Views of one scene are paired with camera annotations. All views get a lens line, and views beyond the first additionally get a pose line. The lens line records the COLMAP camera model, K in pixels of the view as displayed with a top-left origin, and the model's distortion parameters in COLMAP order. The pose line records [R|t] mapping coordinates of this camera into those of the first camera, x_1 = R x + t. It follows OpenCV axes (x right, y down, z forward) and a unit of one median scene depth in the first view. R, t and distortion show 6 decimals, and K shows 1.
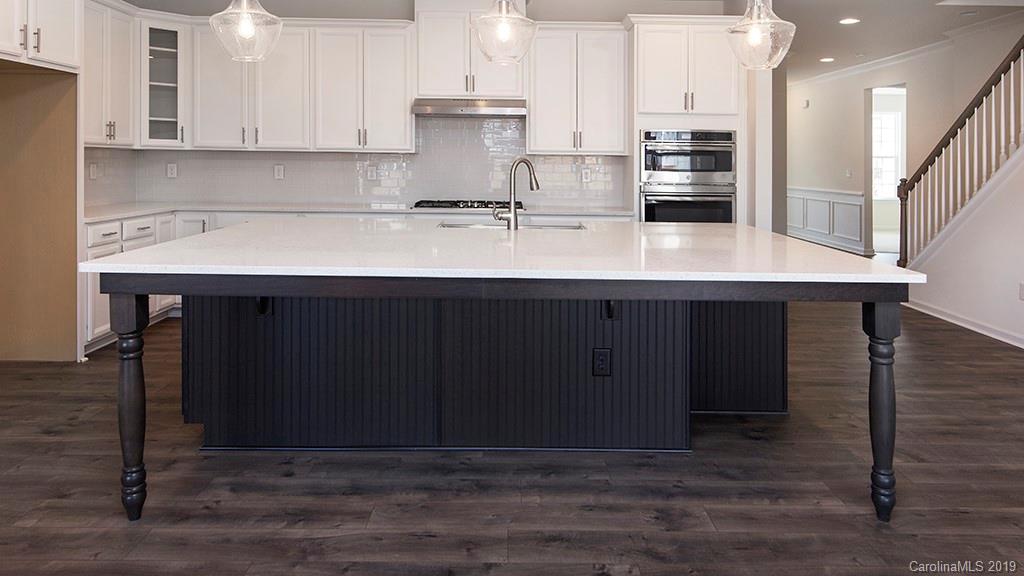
lens RADIAL K [[715.1, 0, 512.0], [0, 715.1, 288.0], [0, 0, 1]] dist [-0.000392, 0.000433]
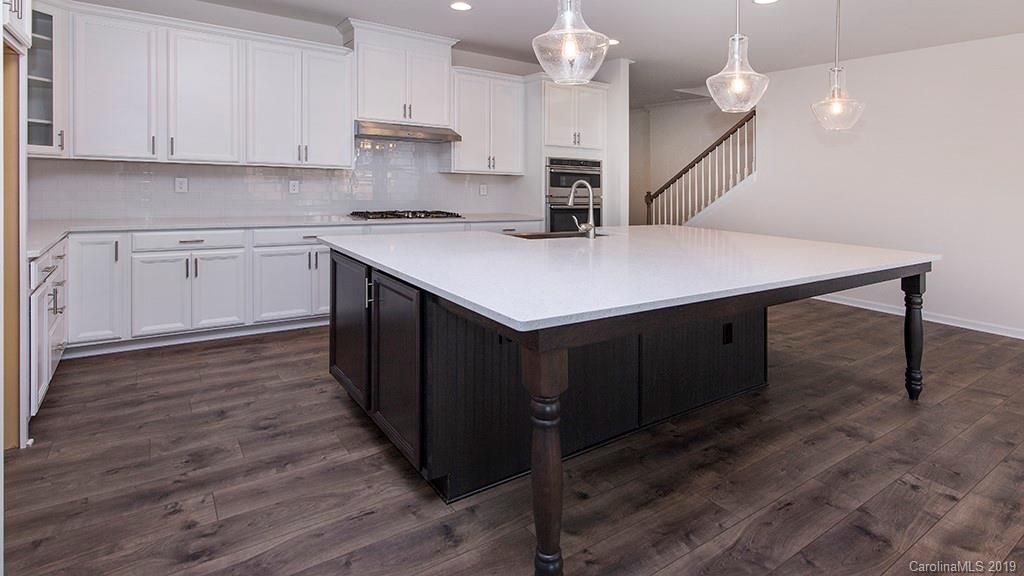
lens RADIAL K [[507.6, 0, 522.9], [0, 507.6, 242.1], [0, 0, 1]] dist [0.003761, 0.000879]
pose [[0.812075, -0.060752, 0.580382, -0.553337], [0.081031, 0.996670, -0.009052, -0.070470], [-0.577900, 0.054380, 0.814294, 0.316649]]
